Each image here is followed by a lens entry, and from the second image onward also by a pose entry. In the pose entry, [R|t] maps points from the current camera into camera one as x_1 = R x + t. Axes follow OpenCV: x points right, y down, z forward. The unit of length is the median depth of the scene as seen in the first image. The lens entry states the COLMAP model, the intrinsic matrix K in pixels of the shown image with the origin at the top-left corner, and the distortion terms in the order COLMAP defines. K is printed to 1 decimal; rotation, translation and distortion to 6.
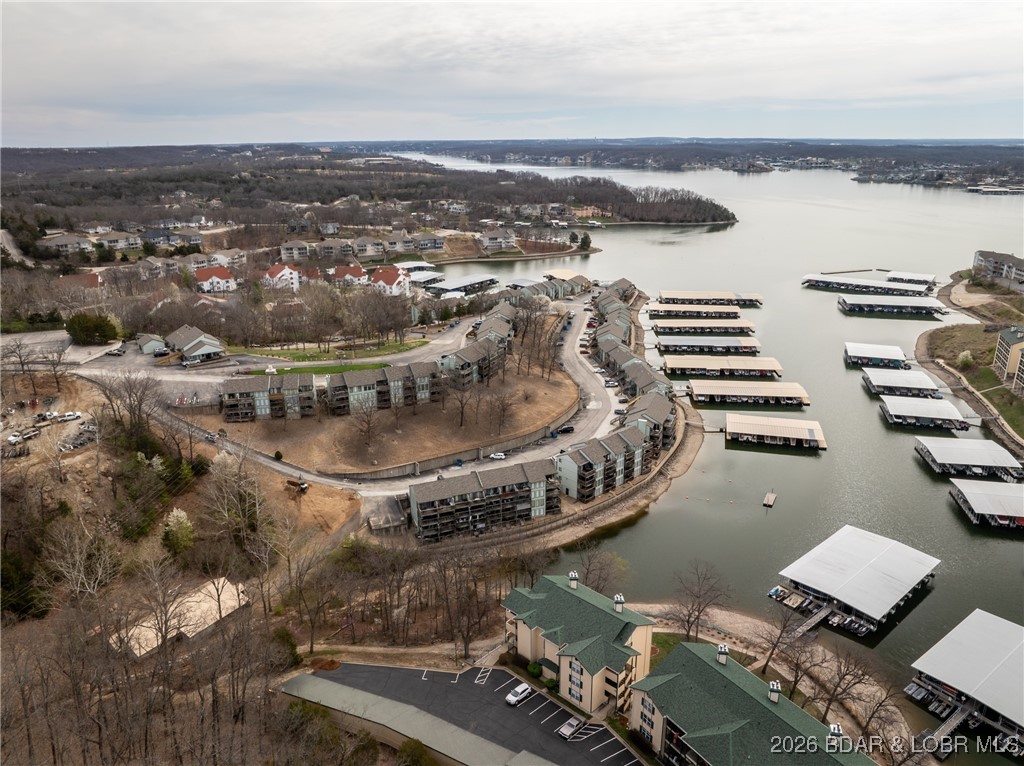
lens RADIAL K [[721.6, 0, 514.0], [0, 721.6, 392.1], [0, 0, 1]] dist [-0.032268, 0.002935]
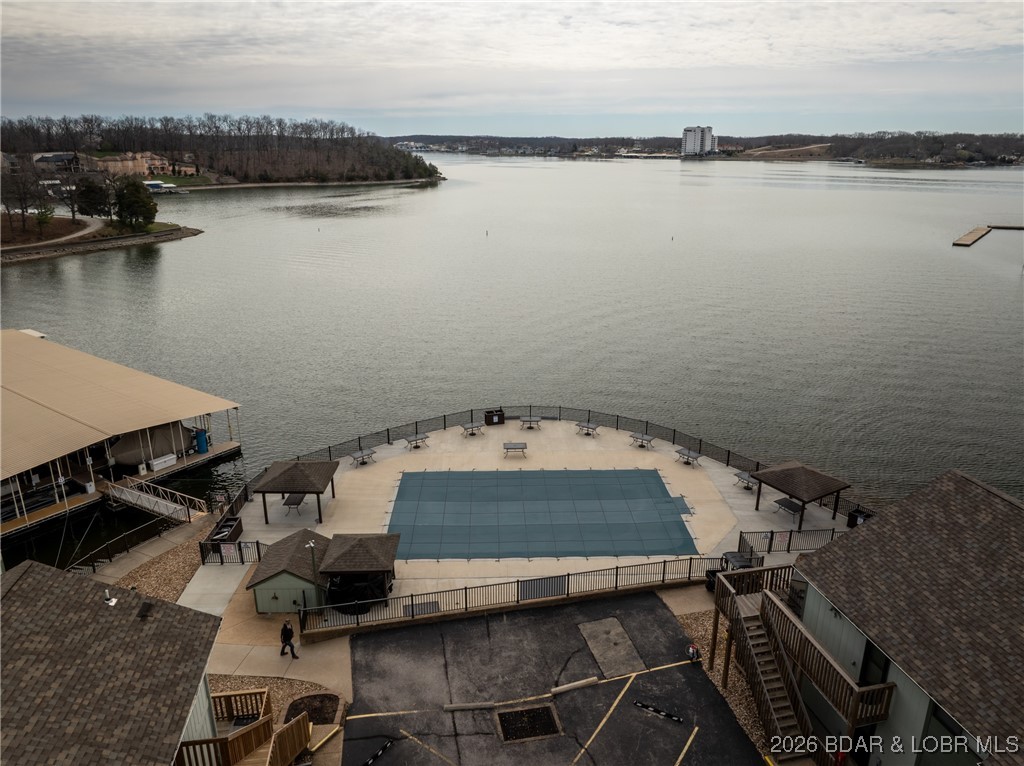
lens RADIAL K [[721.6, 0, 516.1], [0, 721.6, 378.8], [0, 0, 1]] dist [-0.032268, 0.002935]
pose [[0.844394, -0.157654, 0.512000, 0.052226], [0.170656, 0.985088, 0.021878, -0.088504], [-0.507814, 0.068902, 0.858707, 0.501867]]
